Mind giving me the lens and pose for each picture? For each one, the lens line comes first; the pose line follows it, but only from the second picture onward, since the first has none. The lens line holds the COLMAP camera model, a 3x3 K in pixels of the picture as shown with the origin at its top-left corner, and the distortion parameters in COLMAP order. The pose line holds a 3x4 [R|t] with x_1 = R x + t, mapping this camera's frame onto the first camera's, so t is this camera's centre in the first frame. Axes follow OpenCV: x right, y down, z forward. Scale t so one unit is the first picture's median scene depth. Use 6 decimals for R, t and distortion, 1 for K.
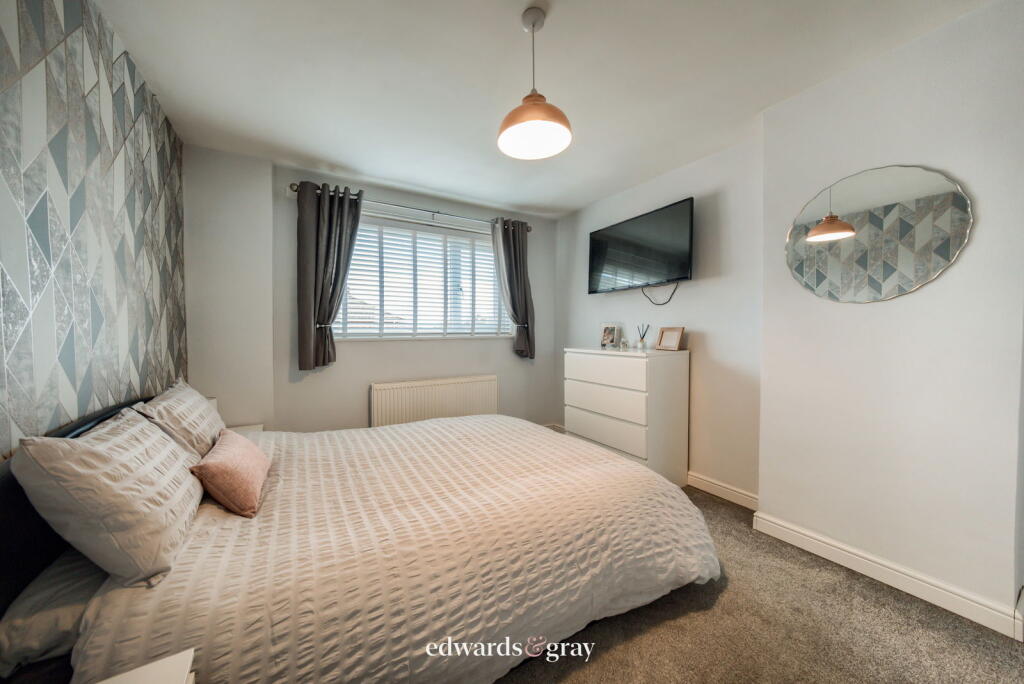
lens RADIAL K [[338.8, 0, 485.2], [0, 338.8, 341.7], [0, 0, 1]] dist [-0.010375, -0.000031]
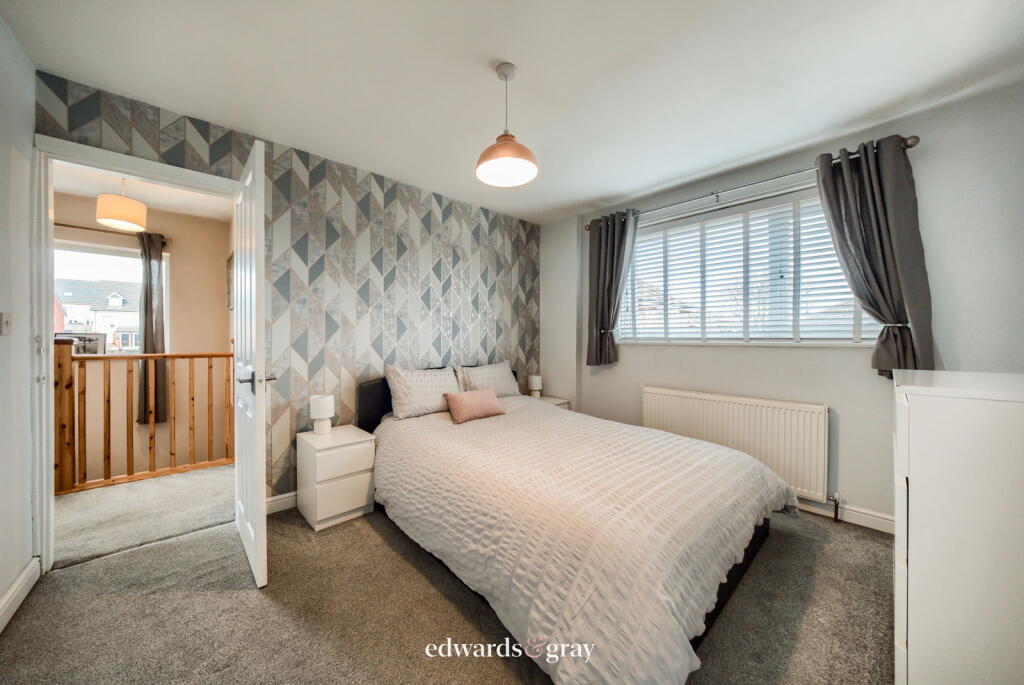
lens RADIAL K [[349.4, 0, 508.3], [0, 349.4, 339.4], [0, 0, 1]] dist [-0.007856, -0.000070]
pose [[0.237303, 0.007901, -0.971404, 0.822138], [-0.034955, 0.999389, -0.000410, -0.005588], [0.970807, 0.034053, 0.237434, 0.449065]]
